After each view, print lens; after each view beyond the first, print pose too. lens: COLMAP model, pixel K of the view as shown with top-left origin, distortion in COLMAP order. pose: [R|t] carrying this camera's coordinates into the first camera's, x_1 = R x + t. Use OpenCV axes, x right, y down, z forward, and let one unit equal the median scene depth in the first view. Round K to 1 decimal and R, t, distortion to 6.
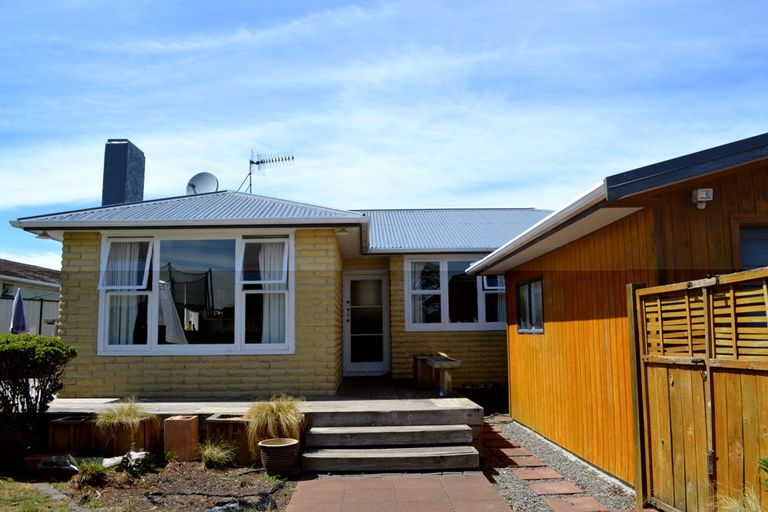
lens RADIAL K [[615.5, 0, 378.3], [0, 615.5, 258.3], [0, 0, 1]] dist [-0.067840, 0.004082]
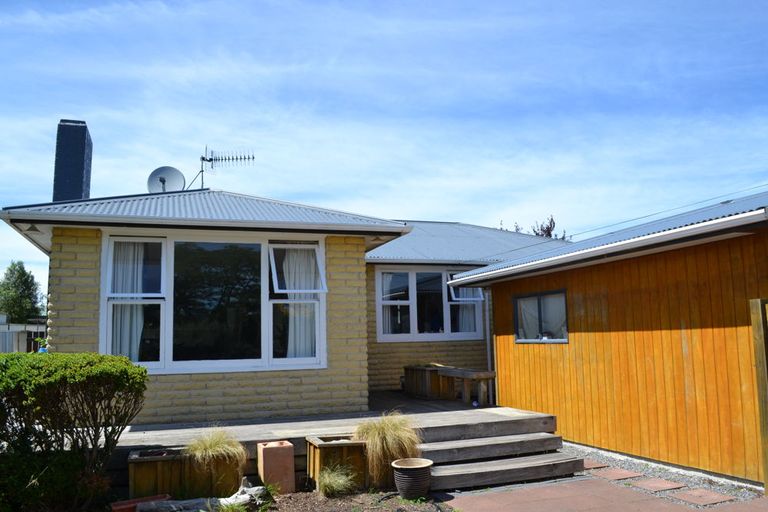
lens RADIAL K [[615.5, 0, 378.3], [0, 615.5, 258.3], [0, 0, 1]] dist [-0.067840, 0.004082]
pose [[0.951538, 0.030628, 0.306003, -0.349472], [-0.026009, 0.999478, -0.019163, 0.003656], [-0.306430, 0.010275, 0.951838, 0.079071]]
